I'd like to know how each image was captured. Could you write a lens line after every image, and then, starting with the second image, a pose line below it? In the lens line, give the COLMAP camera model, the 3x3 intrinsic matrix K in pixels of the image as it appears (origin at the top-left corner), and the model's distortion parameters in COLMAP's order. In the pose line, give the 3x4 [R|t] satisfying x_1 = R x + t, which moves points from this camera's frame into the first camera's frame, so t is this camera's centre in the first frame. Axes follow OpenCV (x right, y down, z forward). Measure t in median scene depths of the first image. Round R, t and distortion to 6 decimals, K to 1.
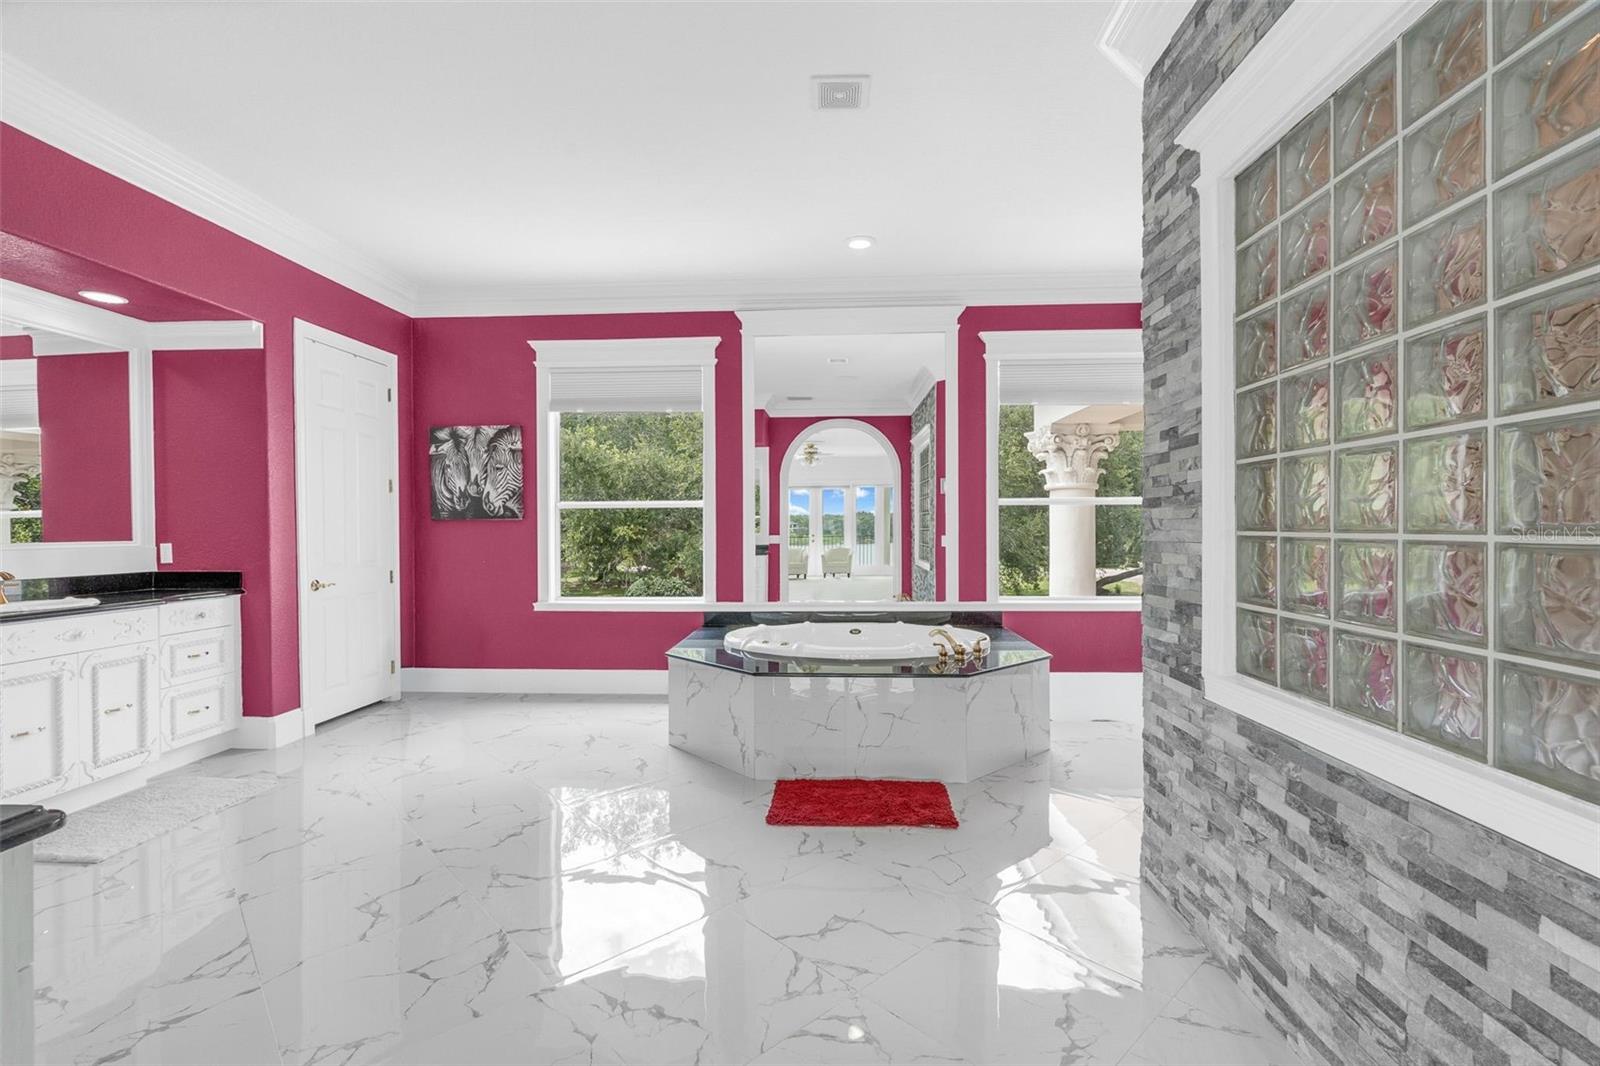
lens RADIAL K [[723.6, 0, 796.9], [0, 723.6, 533.4], [0, 0, 1]] dist [-0.008822, 0.004305]
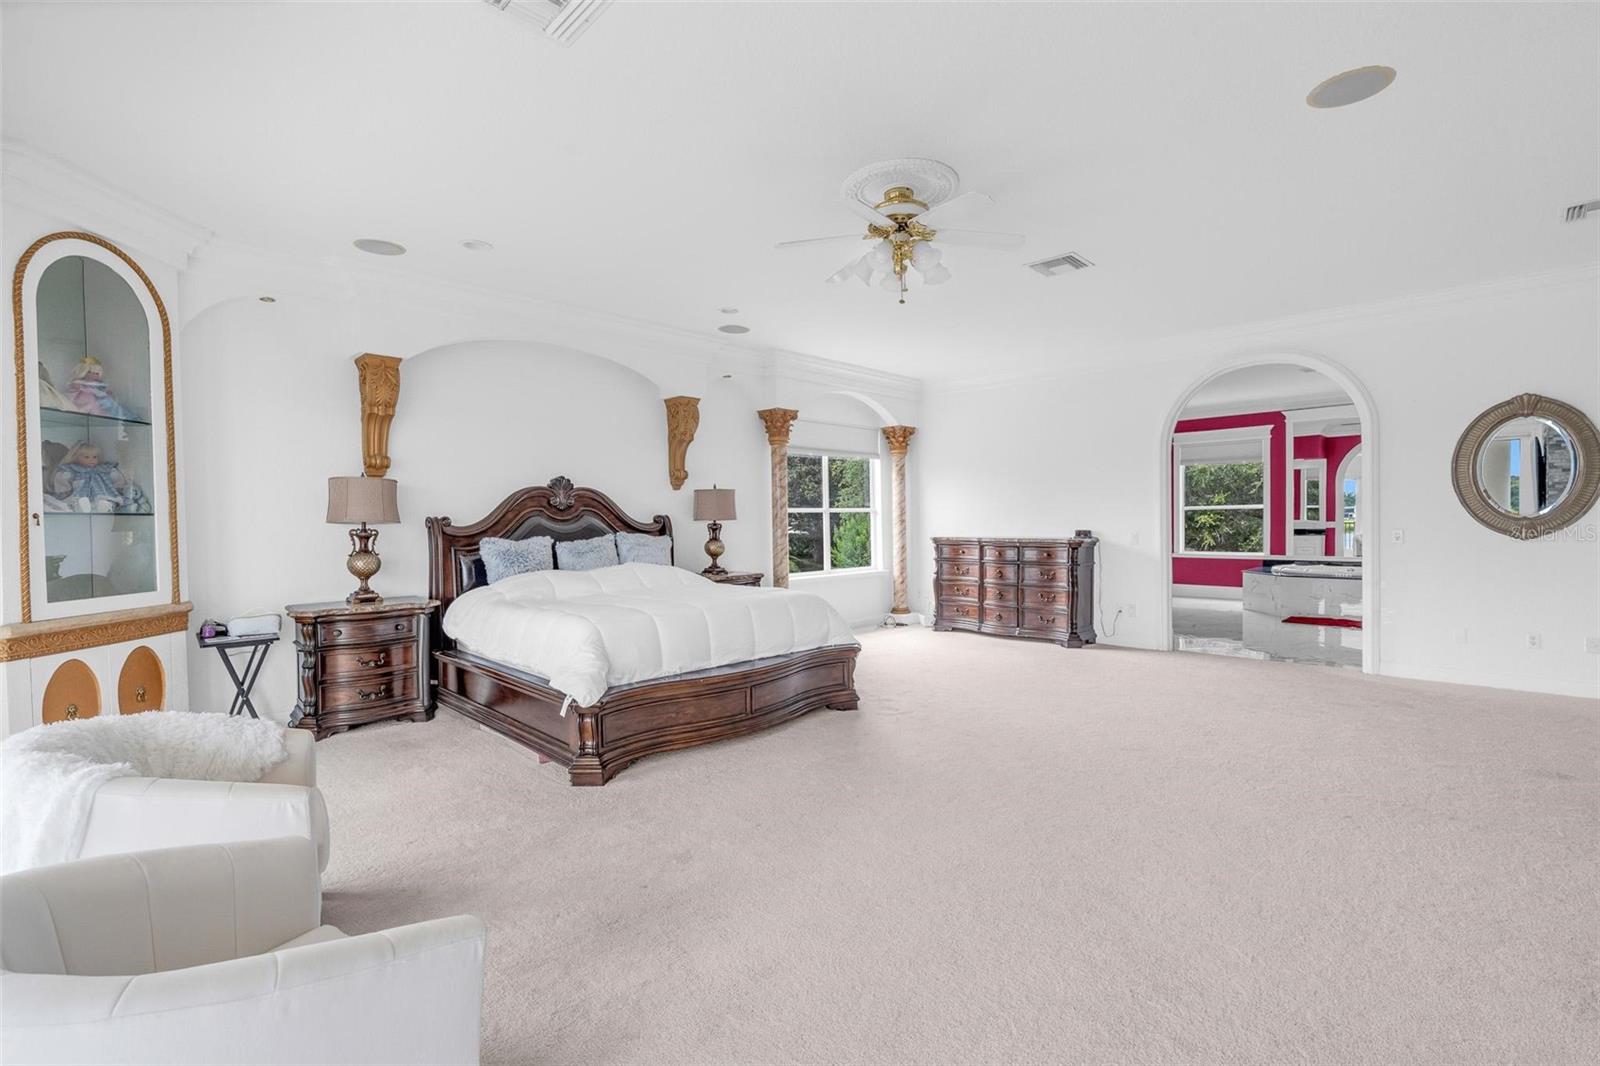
lens RADIAL K [[723.6, 0, 796.9], [0, 723.6, 533.4], [0, 0, 1]] dist [-0.008822, 0.004305]
pose [[0.745919, 0.006632, -0.666004, 0.260748], [0.005136, 0.999863, 0.015709, -0.004951], [0.666017, -0.015138, 0.745783, -1.474003]]
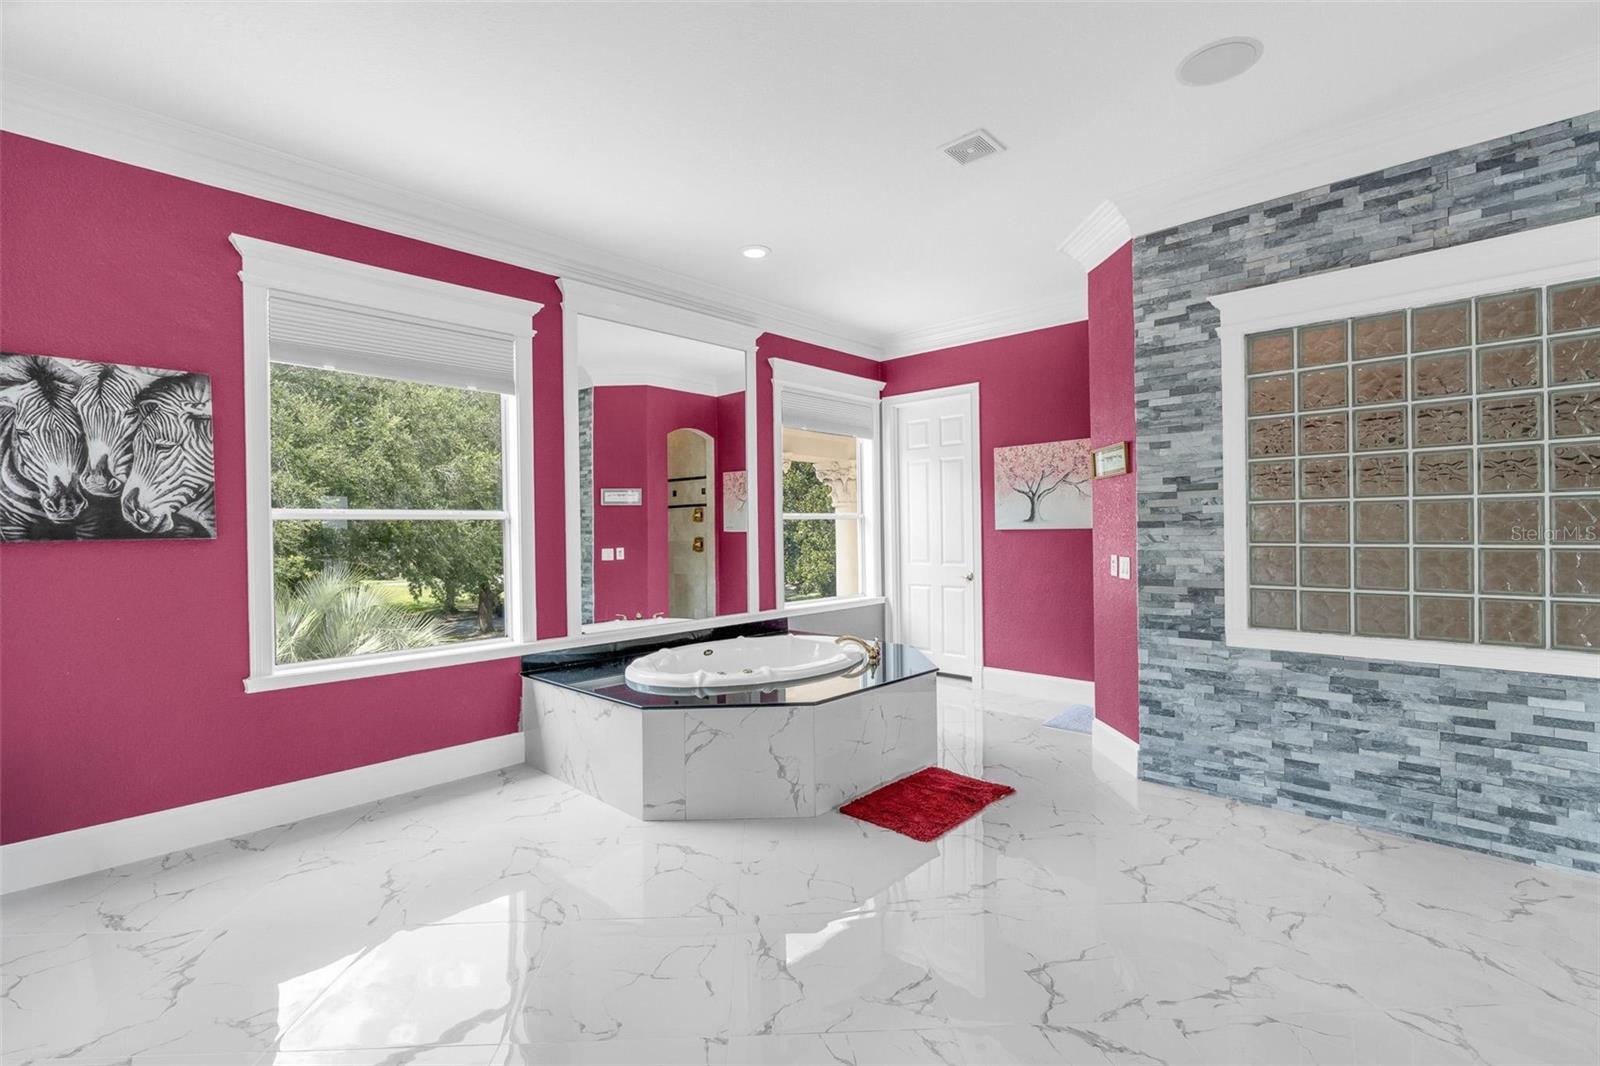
lens RADIAL K [[723.6, 0, 796.9], [0, 723.6, 533.4], [0, 0, 1]] dist [-0.008822, 0.004305]
pose [[0.644168, -0.008649, 0.764835, -0.574061], [0.015876, 0.999872, -0.002064, -0.016487], [-0.764719, 0.013472, 0.644222, 0.303522]]
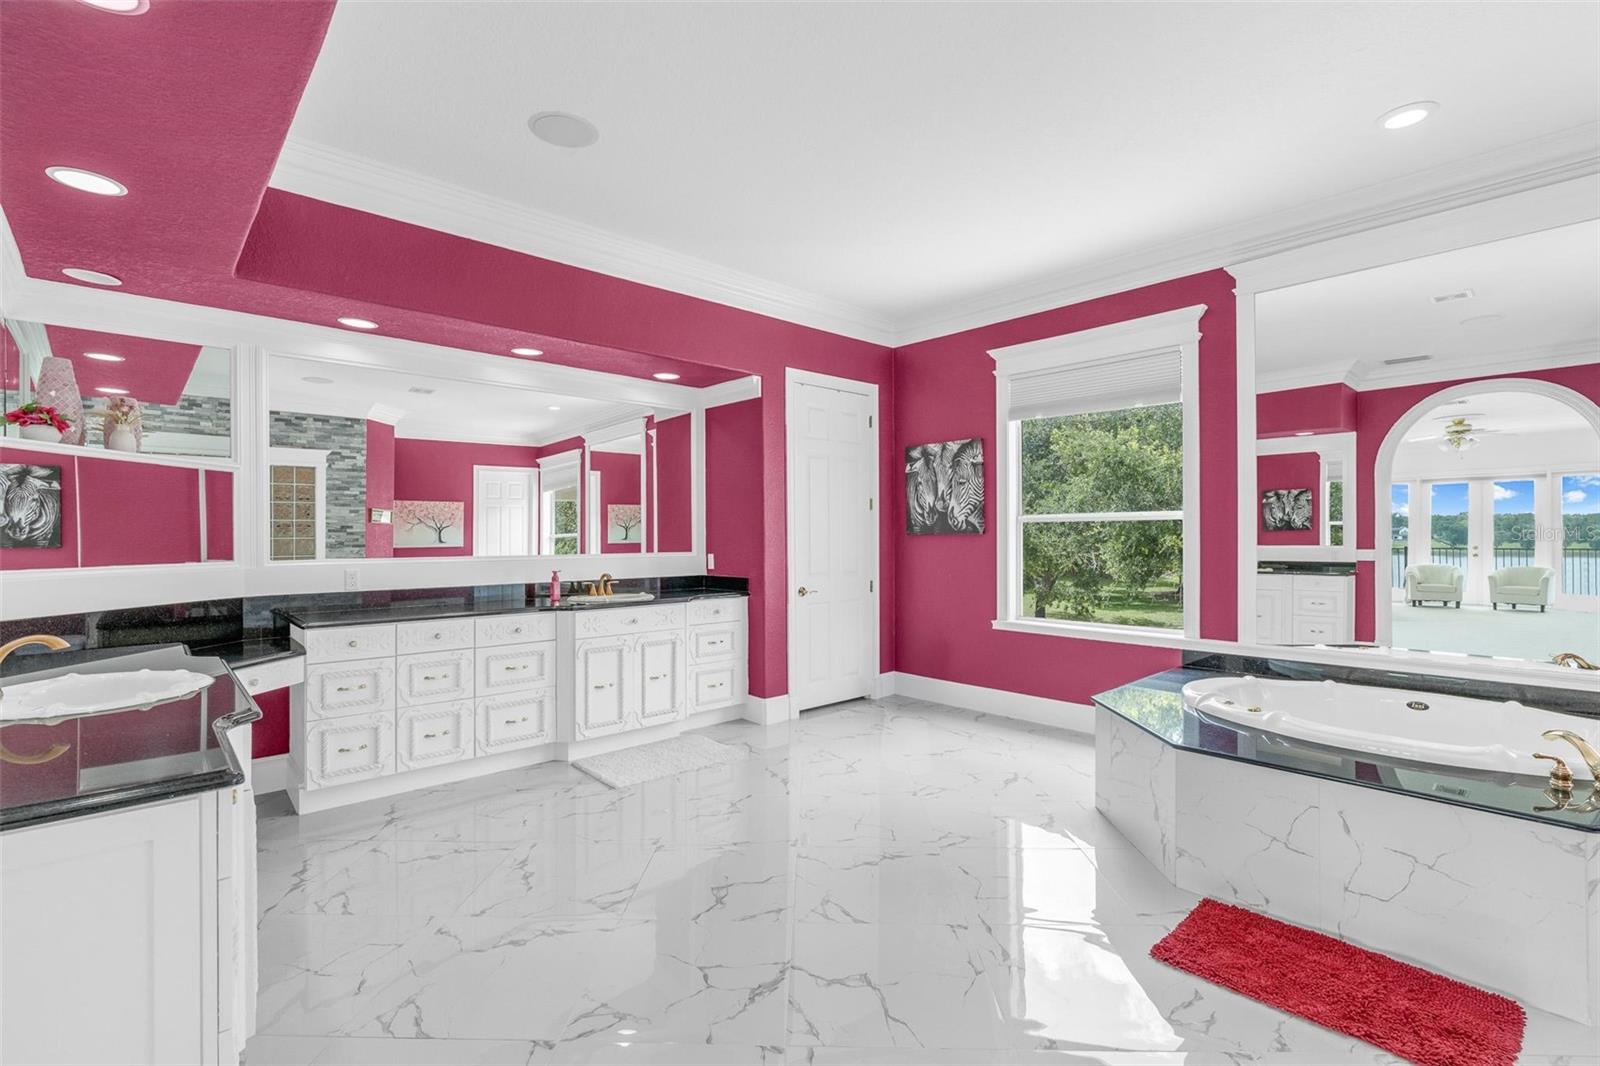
lens RADIAL K [[723.6, 0, 796.9], [0, 723.6, 533.4], [0, 0, 1]] dist [-0.008822, 0.004305]
pose [[0.717819, 0.000879, -0.696229, 0.133190], [-0.005804, 0.999972, -0.004722, -0.015576], [0.696205, 0.007430, 0.717804, 0.134557]]
